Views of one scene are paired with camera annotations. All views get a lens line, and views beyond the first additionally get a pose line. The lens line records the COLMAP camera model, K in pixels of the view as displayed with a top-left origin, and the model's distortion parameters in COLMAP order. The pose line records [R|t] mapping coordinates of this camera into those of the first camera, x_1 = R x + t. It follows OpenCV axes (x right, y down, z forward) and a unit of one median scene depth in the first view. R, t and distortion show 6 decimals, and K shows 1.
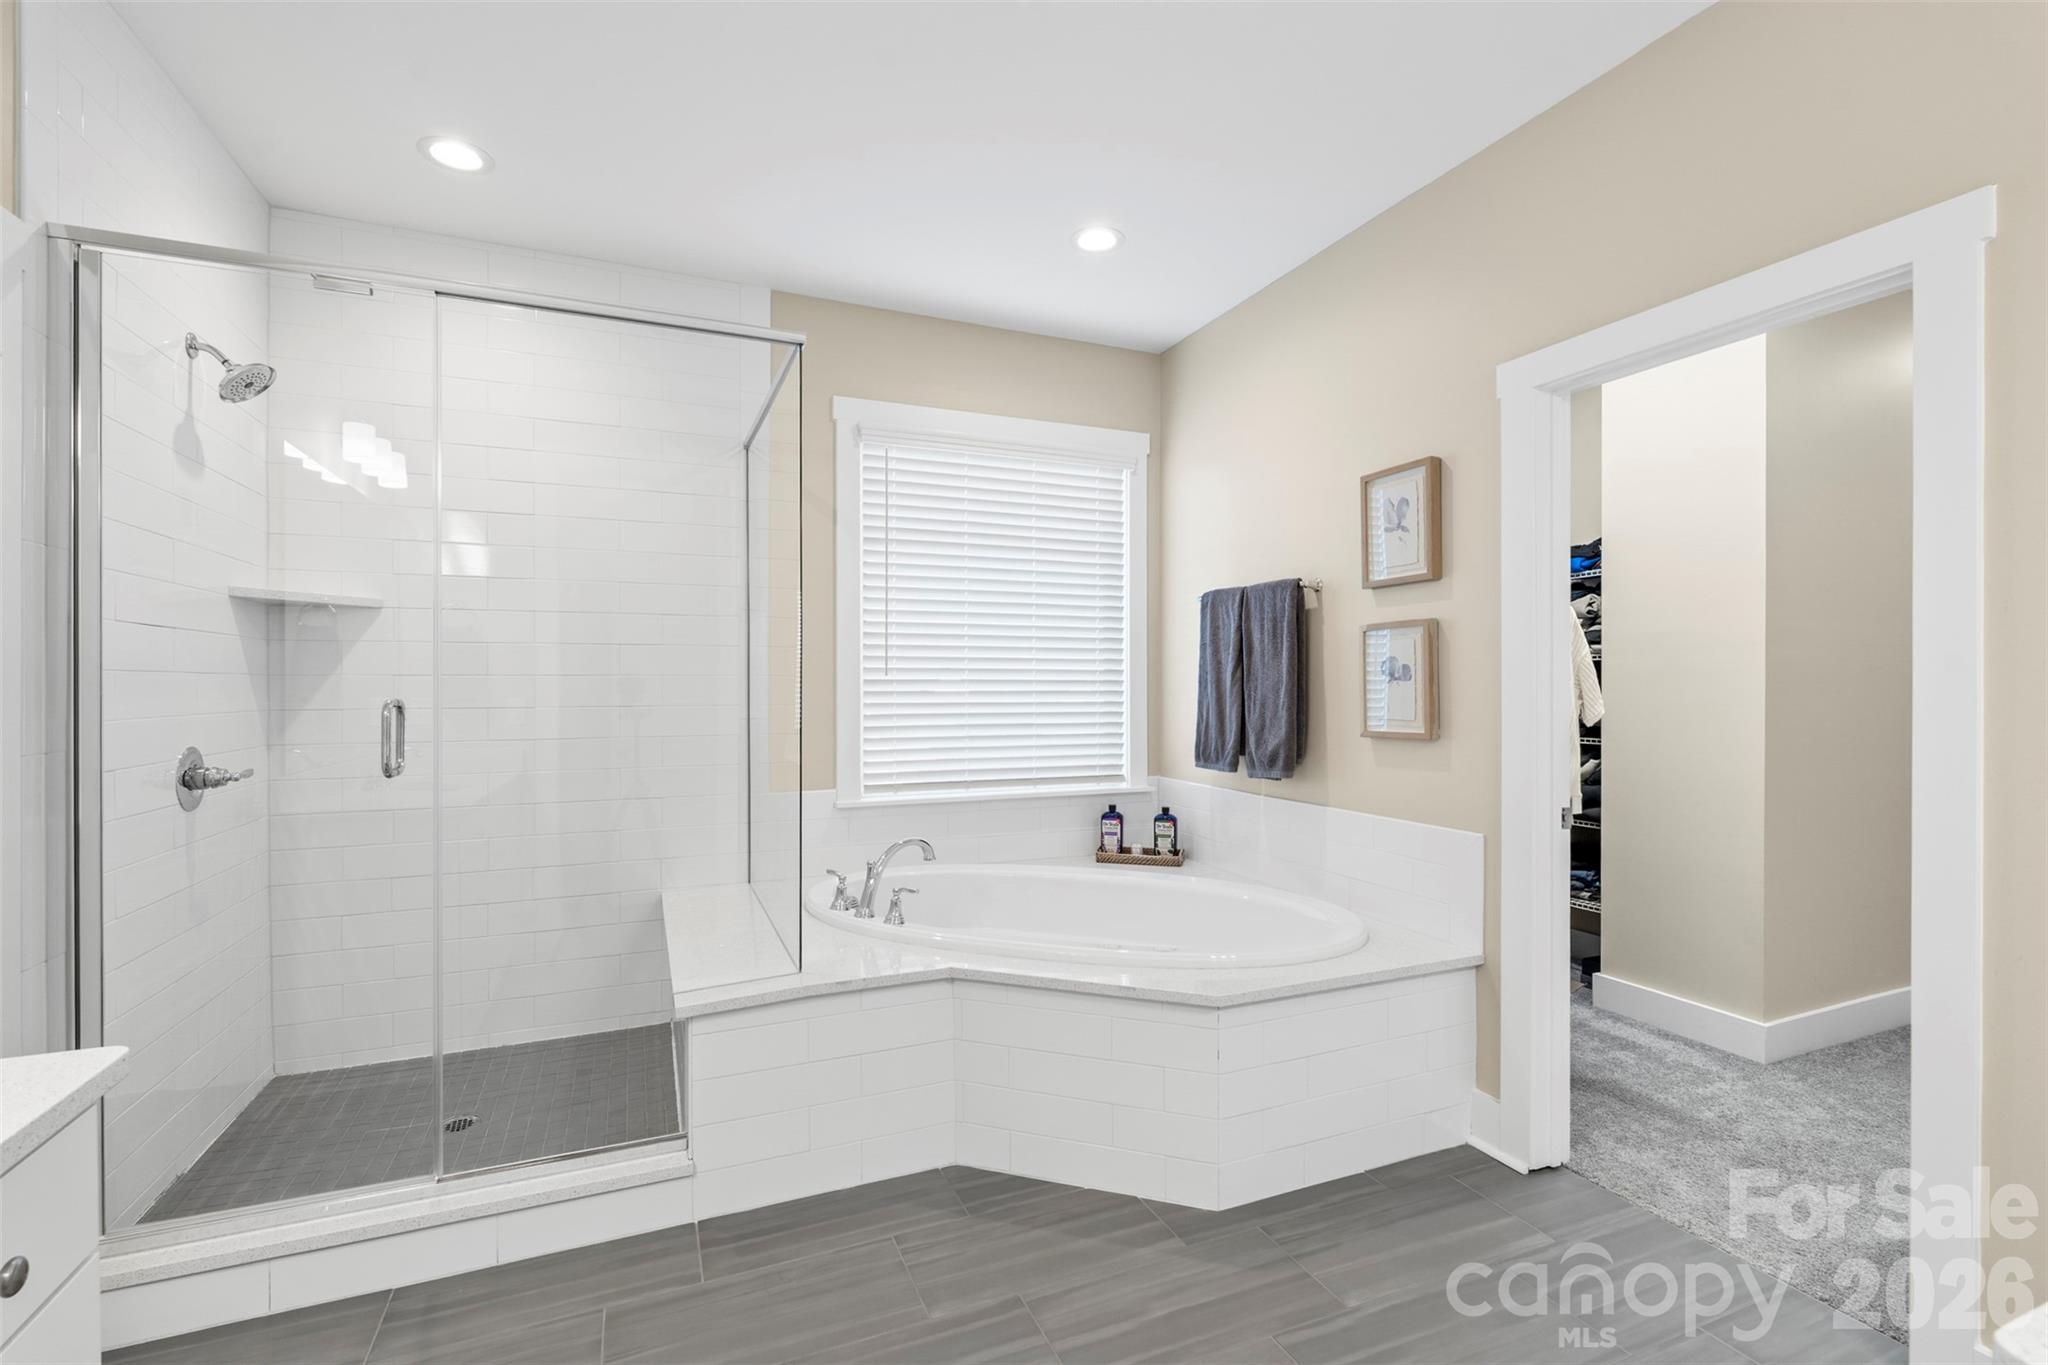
lens RADIAL K [[912.3, 0, 1018.5], [0, 912.3, 692.0], [0, 0, 1]] dist [0.000828, -0.000277]
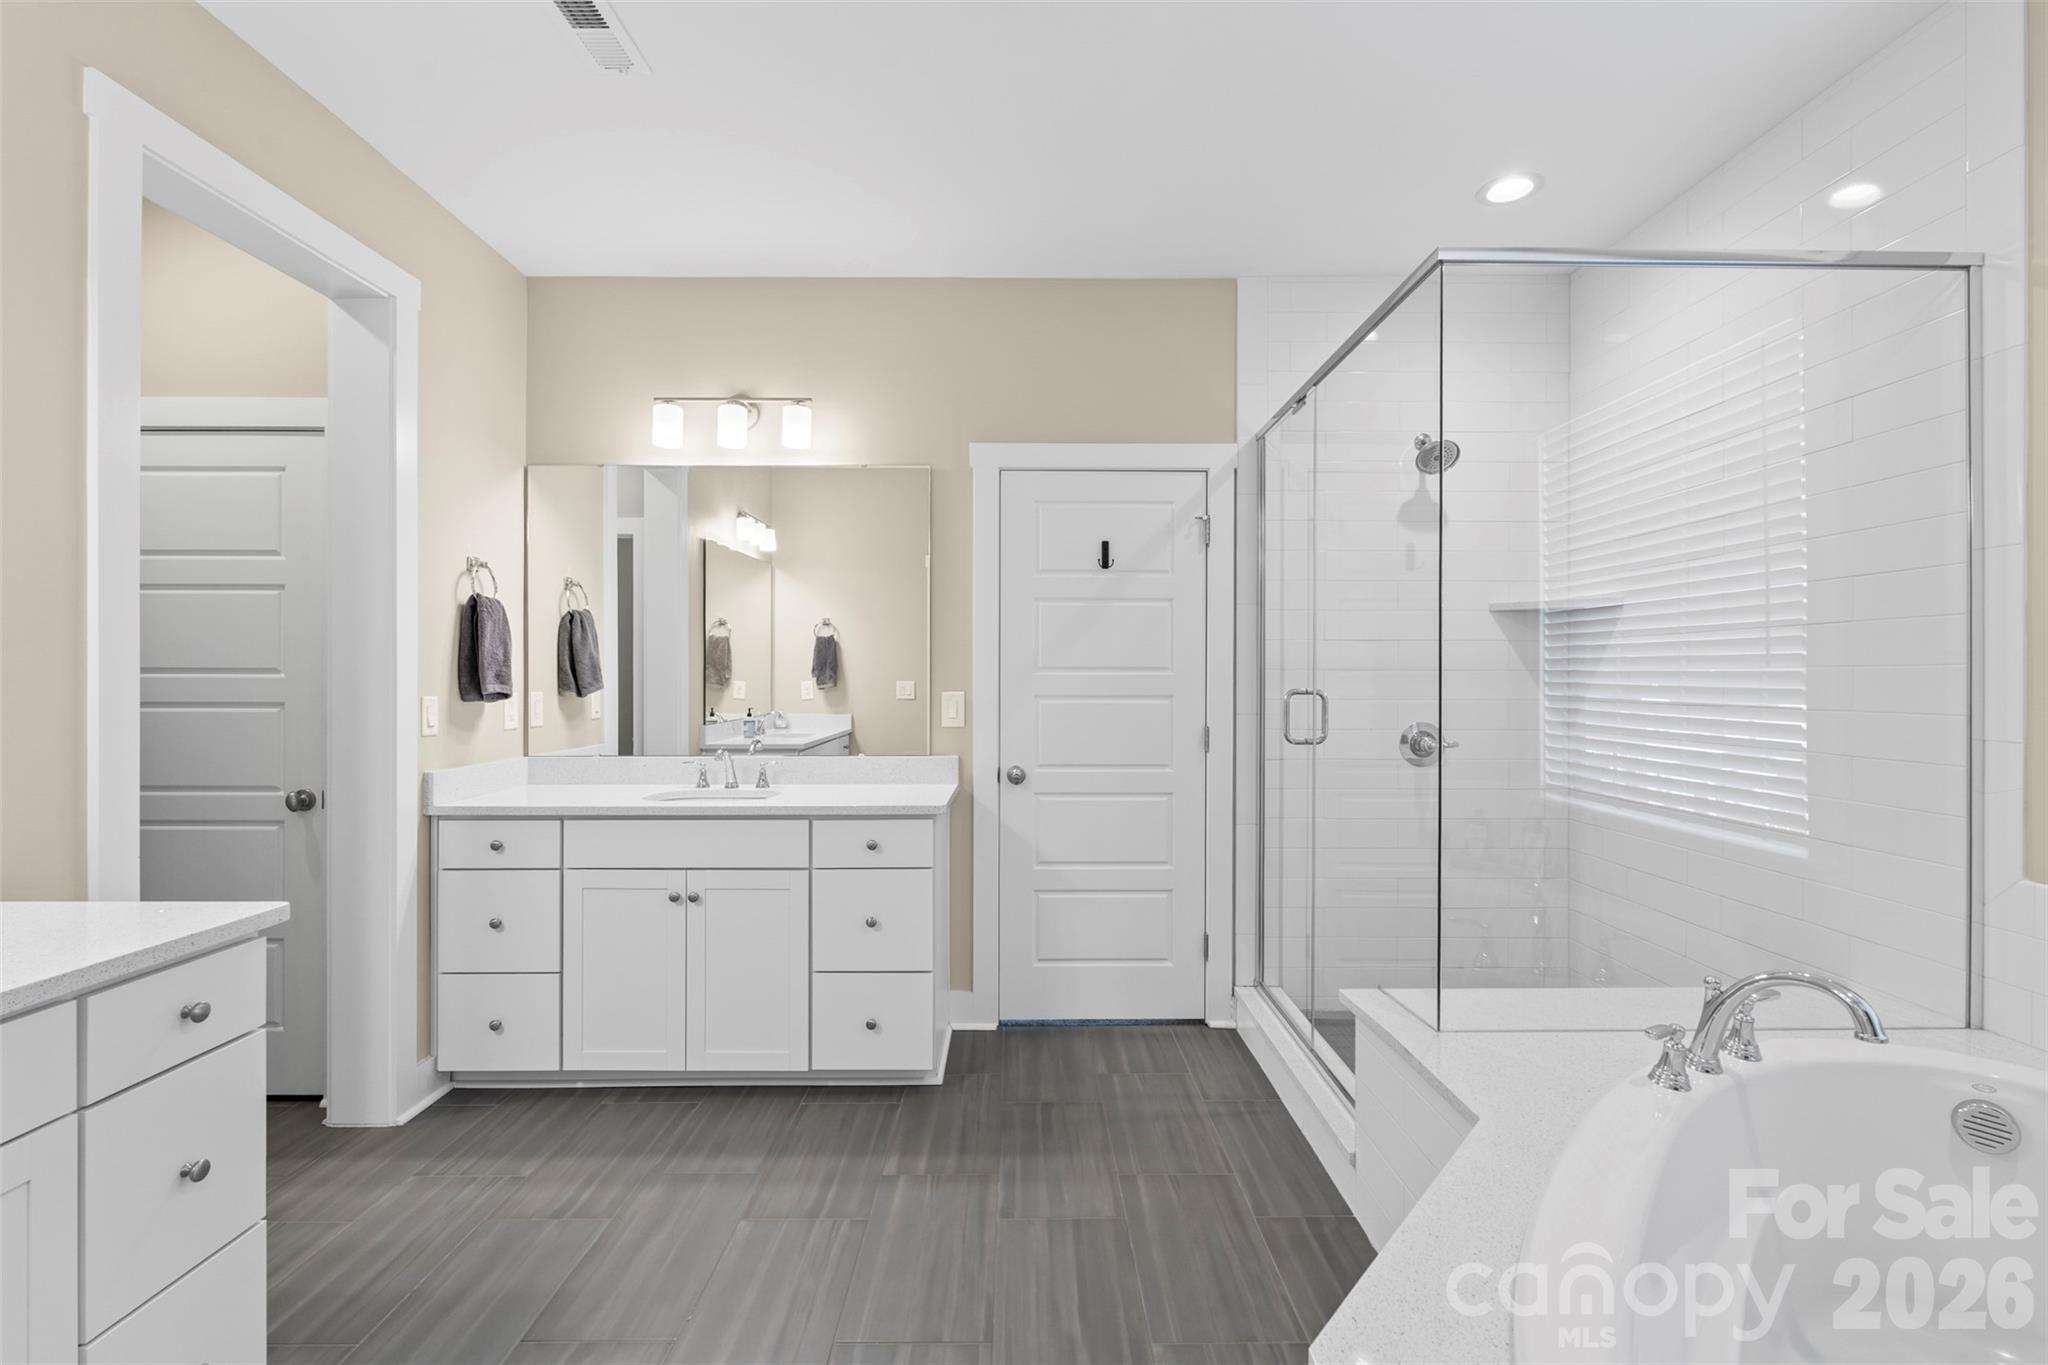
lens RADIAL K [[909.0, 0, 1025.1], [0, 909.0, 686.8], [0, 0, 1]] dist [-0.000461, 0.000058]
pose [[-0.375595, 0.011126, -0.926717, 0.509813], [-0.011786, 0.999790, 0.016781, -0.010039], [0.926709, 0.017225, -0.375385, 0.749644]]
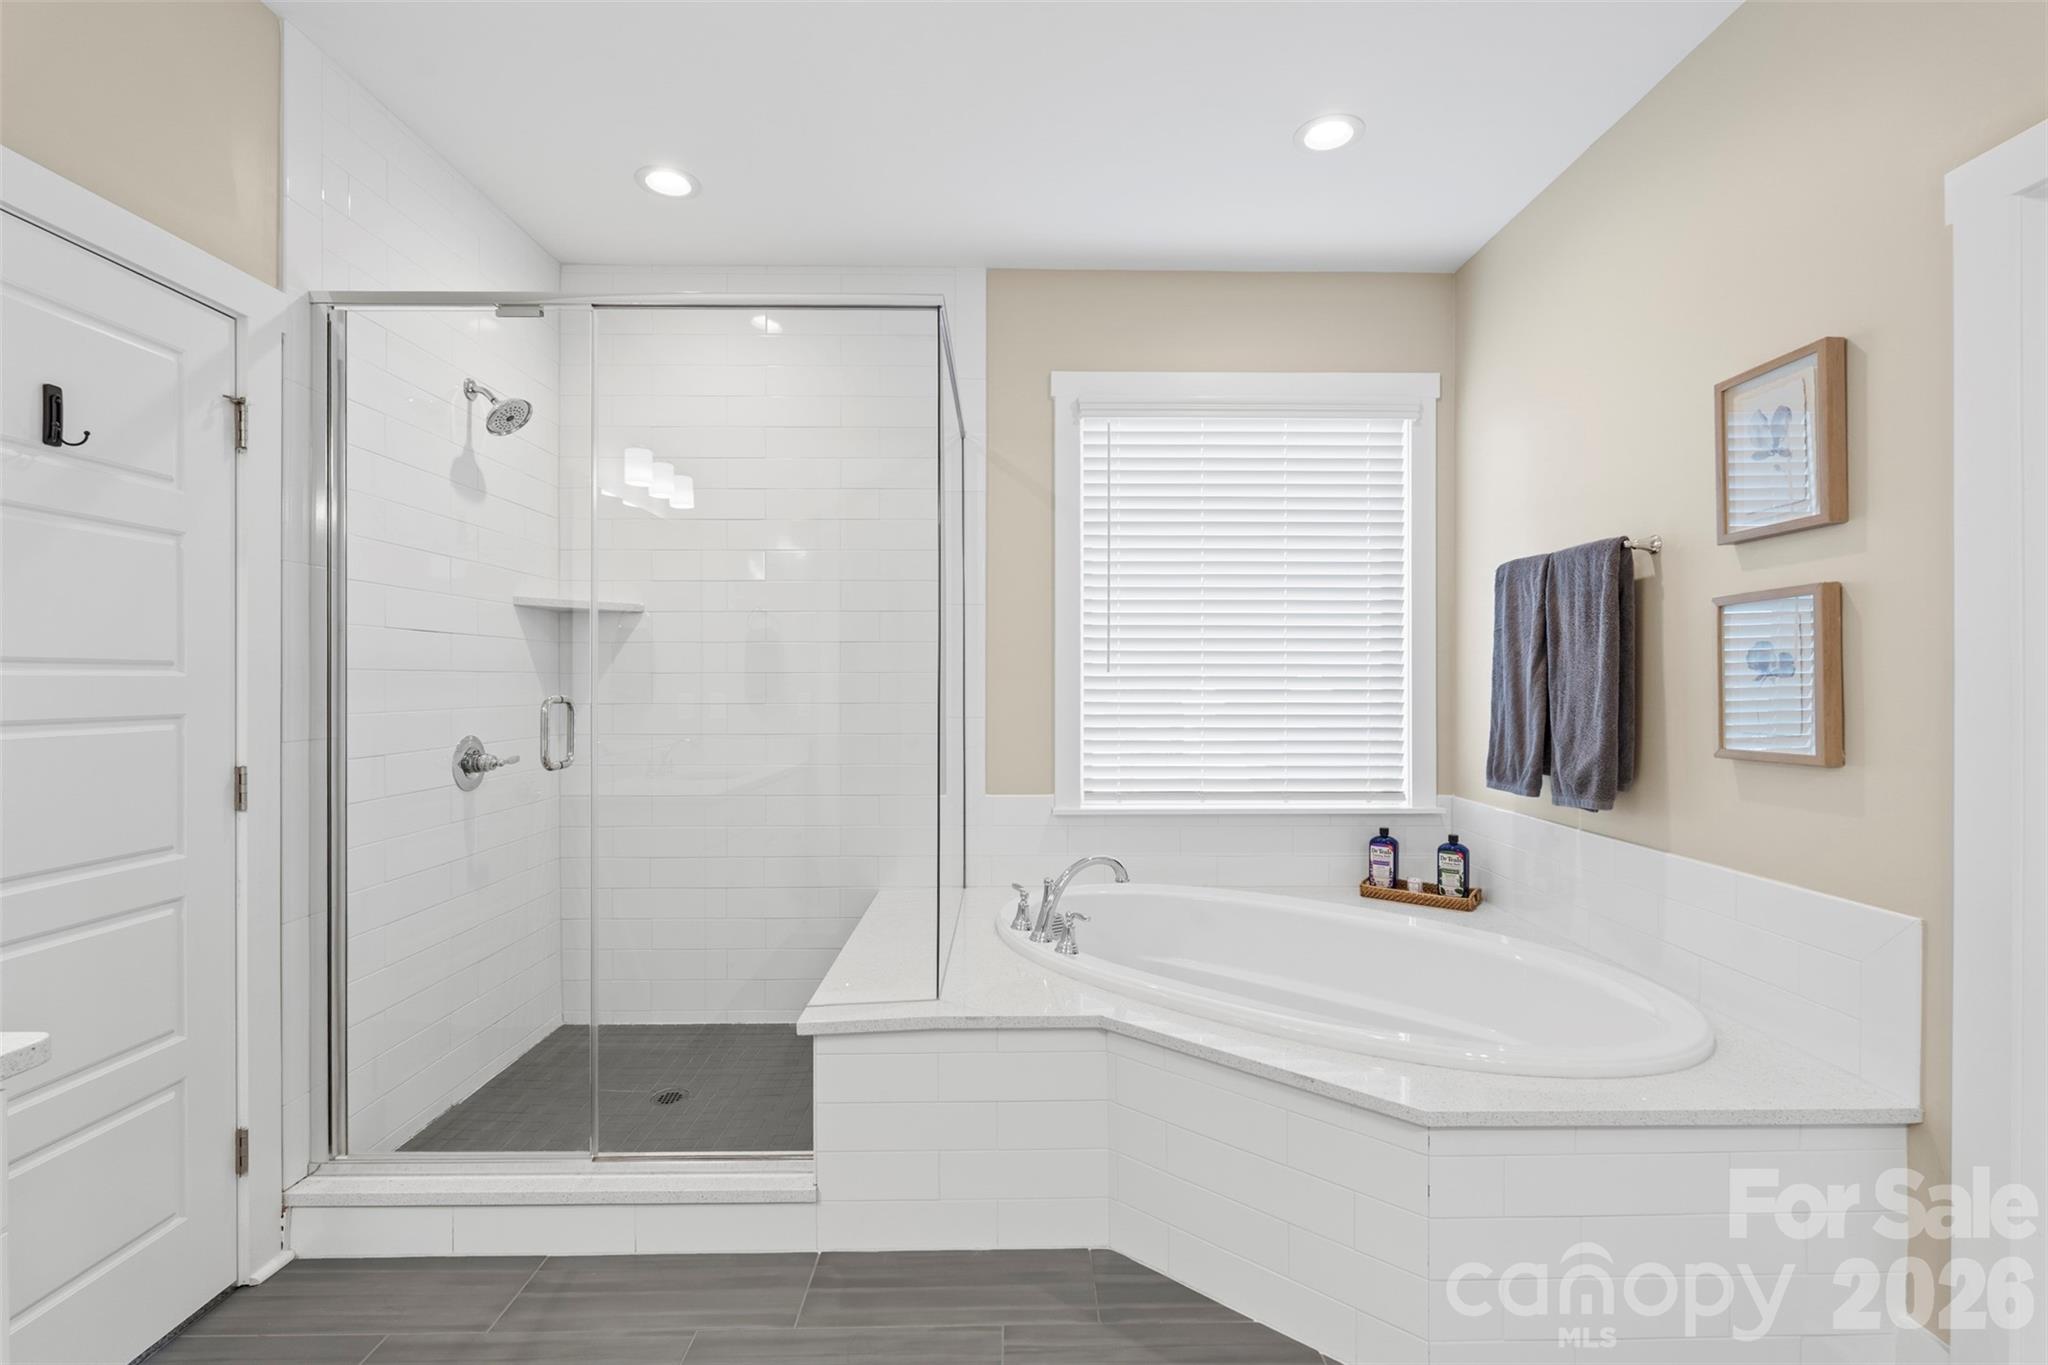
lens RADIAL K [[909.0, 0, 1025.1], [0, 909.0, 686.8], [0, 0, 1]] dist [-0.000461, 0.000058]
pose [[0.927411, 0.002538, -0.374034, 0.139746], [-0.003205, 0.999994, -0.001161, -0.002180], [0.374029, 0.002276, 0.927414, 0.150831]]
